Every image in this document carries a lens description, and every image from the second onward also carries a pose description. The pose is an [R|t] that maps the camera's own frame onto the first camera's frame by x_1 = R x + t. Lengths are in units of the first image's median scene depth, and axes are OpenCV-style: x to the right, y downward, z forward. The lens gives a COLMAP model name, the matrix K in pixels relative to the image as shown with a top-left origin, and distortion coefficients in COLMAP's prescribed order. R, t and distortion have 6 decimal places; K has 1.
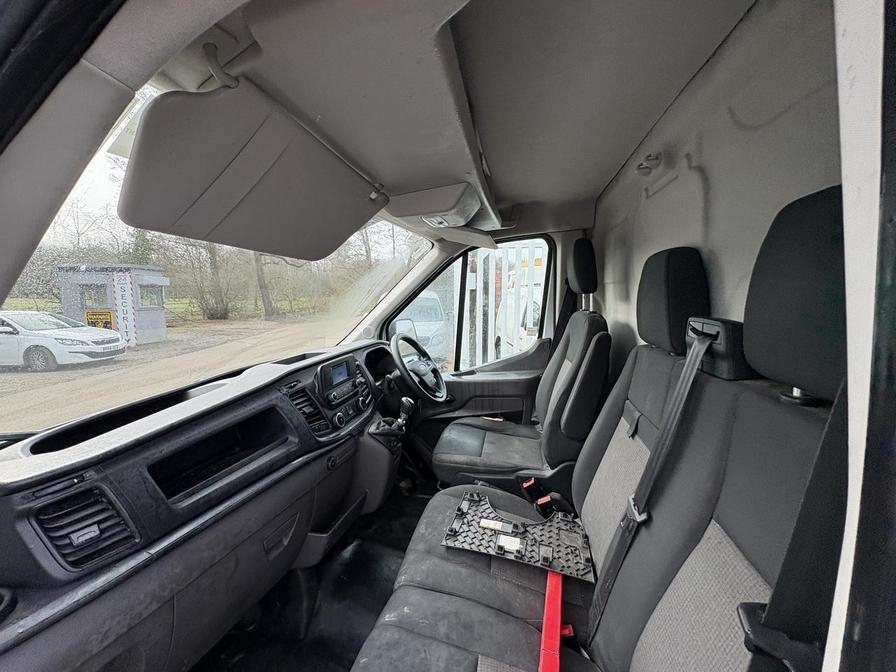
lens RADIAL K [[355.9, 0, 447.7], [0, 355.9, 335.3], [0, 0, 1]] dist [-0.000376, -0.000126]
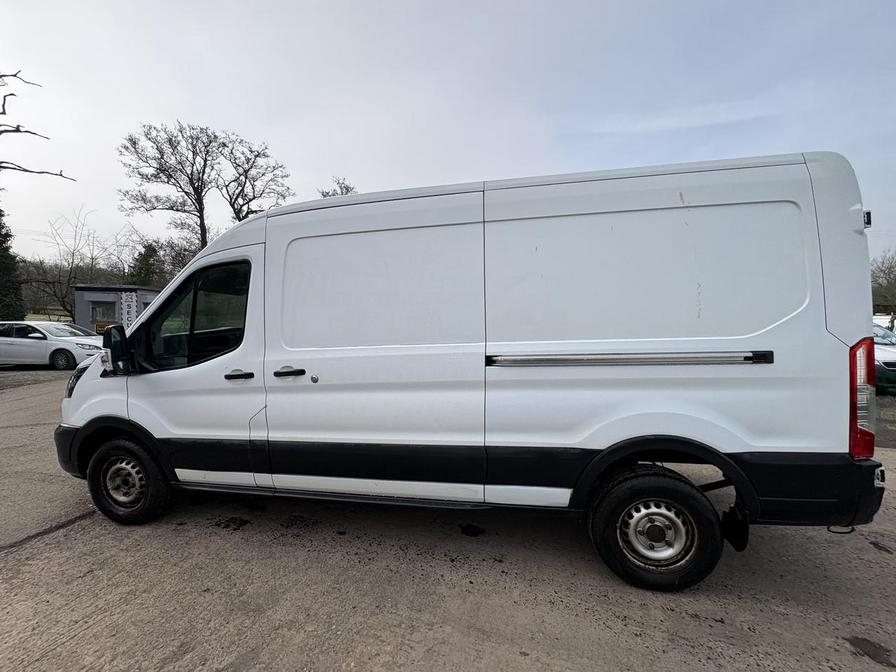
lens RADIAL K [[355.9, 0, 447.7], [0, 355.9, 335.3], [0, 0, 1]] dist [-0.000376, -0.000126]
pose [[0.999557, 0.020797, 0.021274, 0.846327], [-0.019227, 0.997252, -0.071547, 0.208086], [-0.022704, 0.071106, 0.997210, -1.334005]]
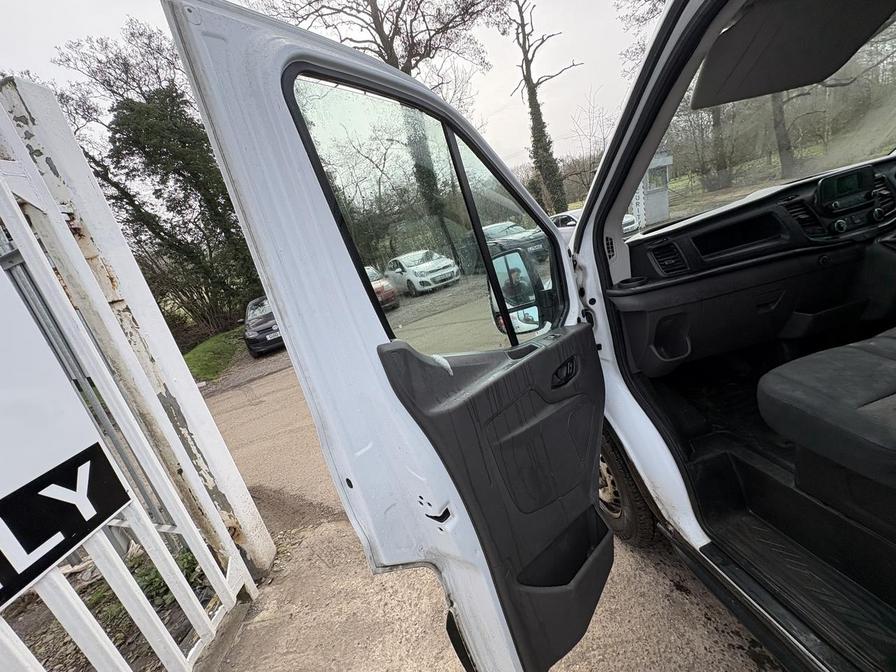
lens RADIAL K [[355.9, 0, 447.7], [0, 355.9, 335.3], [0, 0, 1]] dist [-0.000376, -0.000126]
pose [[0.357100, 0.171890, -0.918114, 0.220364], [0.136046, 0.962869, 0.233184, 0.083003], [0.924105, -0.208176, 0.320456, -0.374399]]
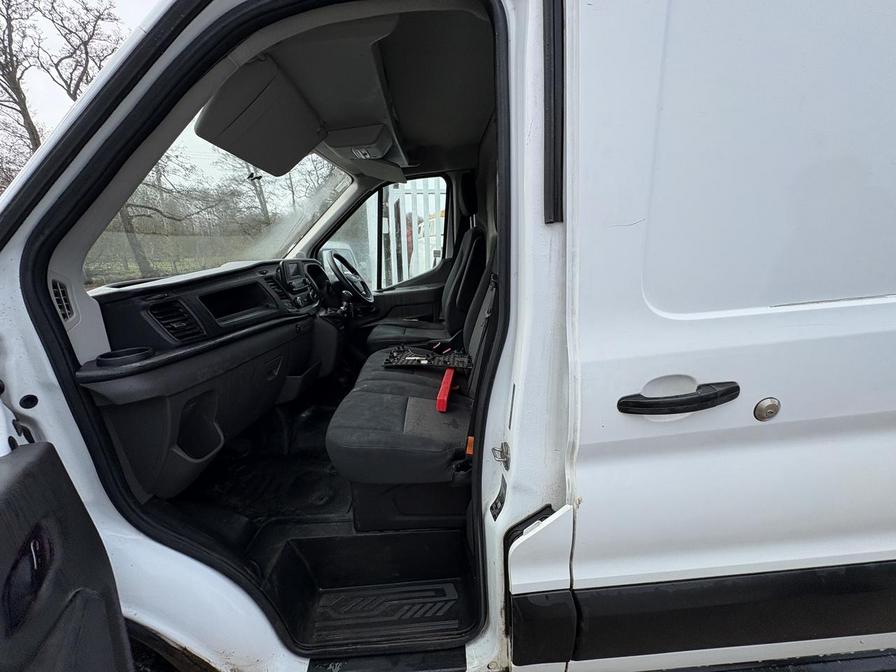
lens RADIAL K [[355.9, 0, 447.7], [0, 355.9, 335.3], [0, 0, 1]] dist [-0.000376, -0.000126]
pose [[0.970597, -0.070099, 0.230277, -0.044713], [0.043099, 0.991806, 0.120261, 0.138501], [-0.236820, -0.106801, 0.965666, -0.296500]]
